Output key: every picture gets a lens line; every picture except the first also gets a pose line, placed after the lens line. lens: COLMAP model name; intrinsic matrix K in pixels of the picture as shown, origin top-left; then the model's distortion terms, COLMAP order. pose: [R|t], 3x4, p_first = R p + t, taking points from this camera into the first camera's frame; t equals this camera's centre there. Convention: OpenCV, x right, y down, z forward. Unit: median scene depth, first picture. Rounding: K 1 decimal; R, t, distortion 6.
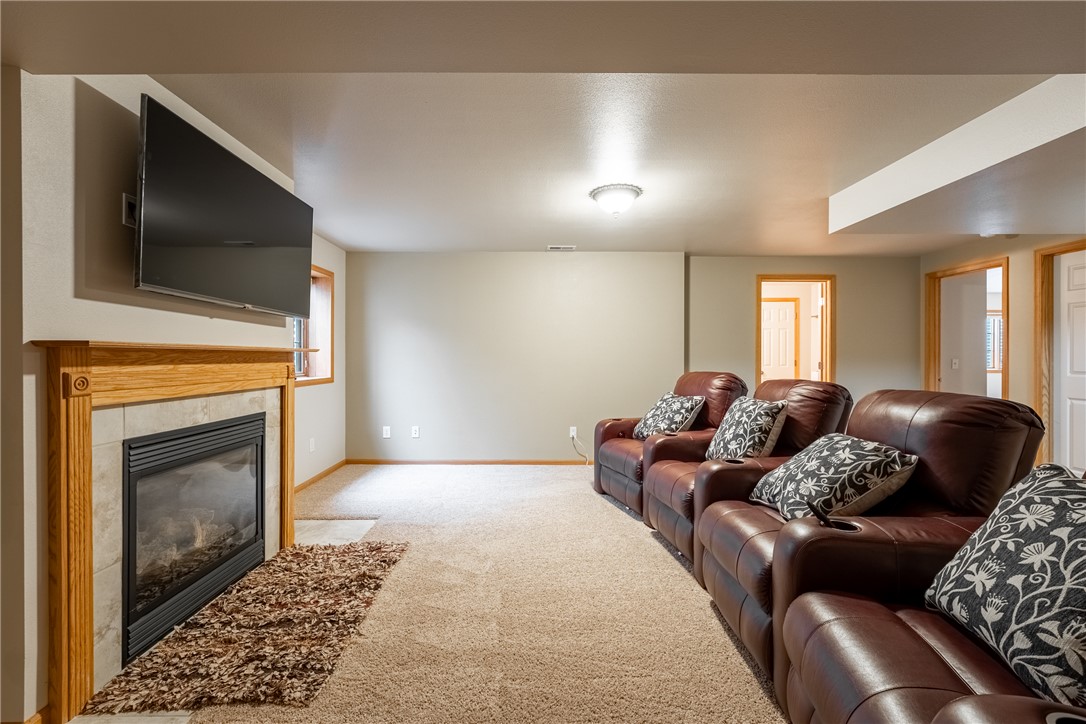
lens RADIAL K [[446.8, 0, 543.0], [0, 446.8, 362.0], [0, 0, 1]] dist [-0.002956, 0.000172]
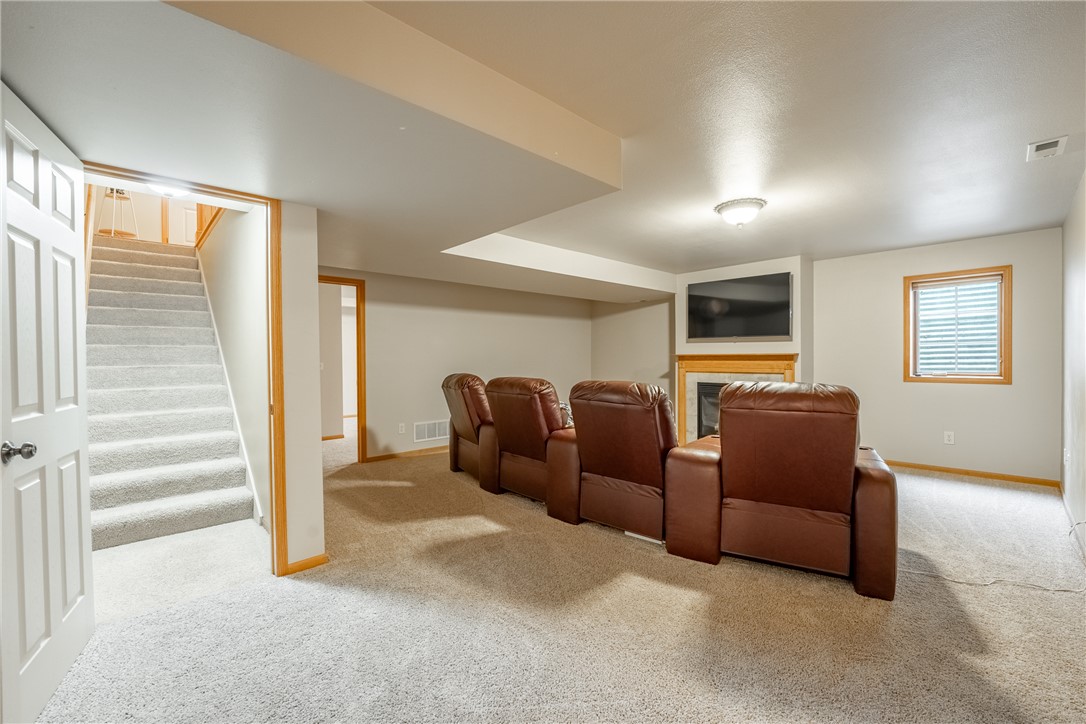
lens RADIAL K [[444.6, 0, 543.0], [0, 444.6, 362.0], [0, 0, 1]] dist [-0.001191, -0.000042]
pose [[-0.741620, 0.008692, -0.670764, 1.797783], [-0.002257, 0.999878, 0.015451, -0.025981], [0.670816, 0.012973, -0.741510, 2.176273]]
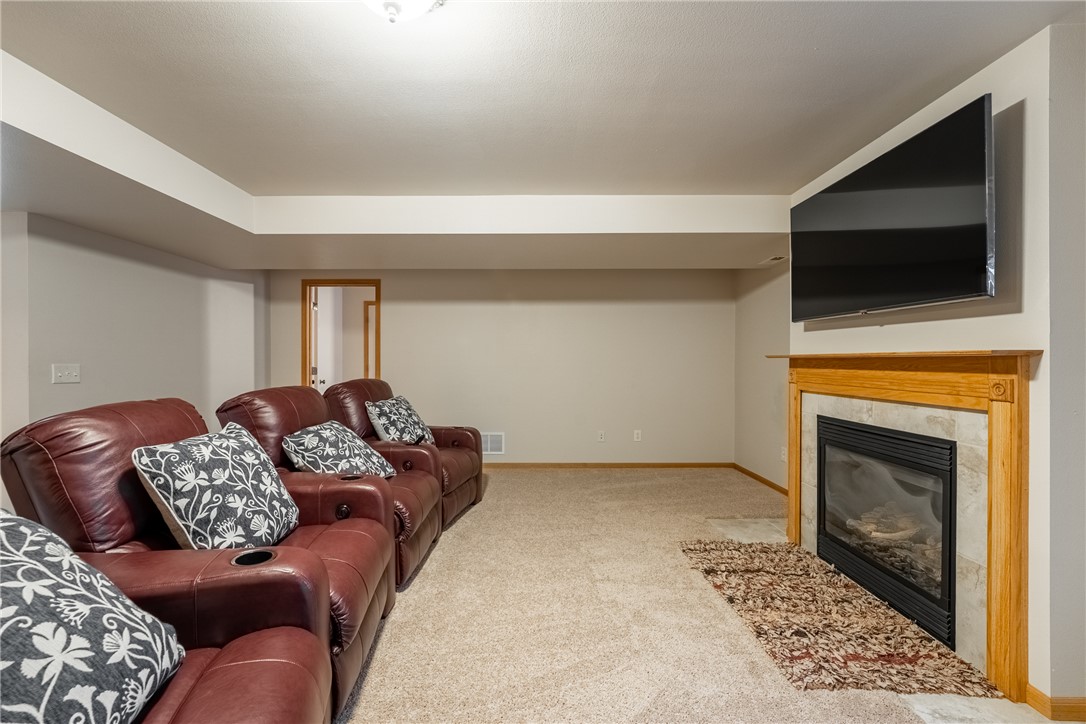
lens RADIAL K [[444.6, 0, 543.0], [0, 444.6, 362.0], [0, 0, 1]] dist [-0.001191, -0.000042]
pose [[-0.999981, -0.002248, 0.005706, 0.035429], [-0.002179, 0.999925, 0.012072, -0.026324], [-0.005733, 0.012059, -0.999911, 2.061185]]
